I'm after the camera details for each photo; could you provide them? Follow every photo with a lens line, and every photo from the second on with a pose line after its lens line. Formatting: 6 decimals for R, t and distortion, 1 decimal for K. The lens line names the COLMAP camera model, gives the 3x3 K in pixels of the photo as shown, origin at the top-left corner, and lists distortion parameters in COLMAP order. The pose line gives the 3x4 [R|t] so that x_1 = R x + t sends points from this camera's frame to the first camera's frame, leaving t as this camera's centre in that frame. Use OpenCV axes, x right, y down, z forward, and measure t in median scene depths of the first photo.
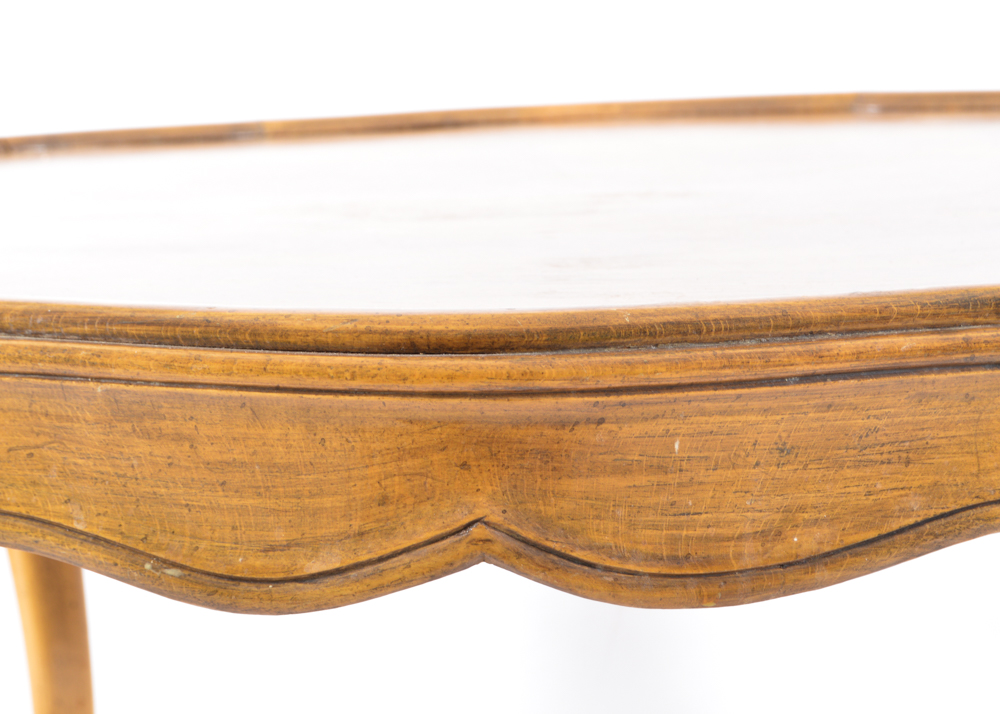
lens RADIAL K [[2793.9, 0, 500.0], [0, 2793.9, 357.0], [0, 0, 1]] dist [-0.031562, 0.008803]
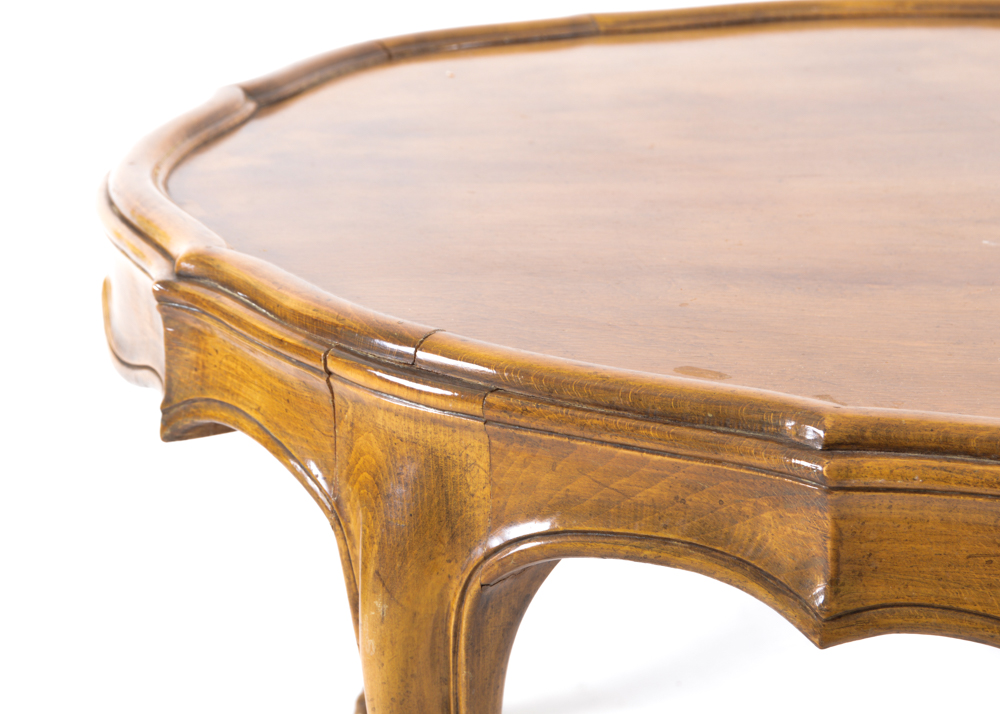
lens RADIAL K [[2717.4, 0, 500.0], [0, 2717.4, 357.0], [0, 0, 1]] dist [-0.030577, 0.243288]
pose [[0.990366, -0.004303, 0.138408, -0.536770], [-0.015397, 0.989897, 0.140947, -0.207473], [-0.137616, -0.141720, 0.980294, -0.047358]]
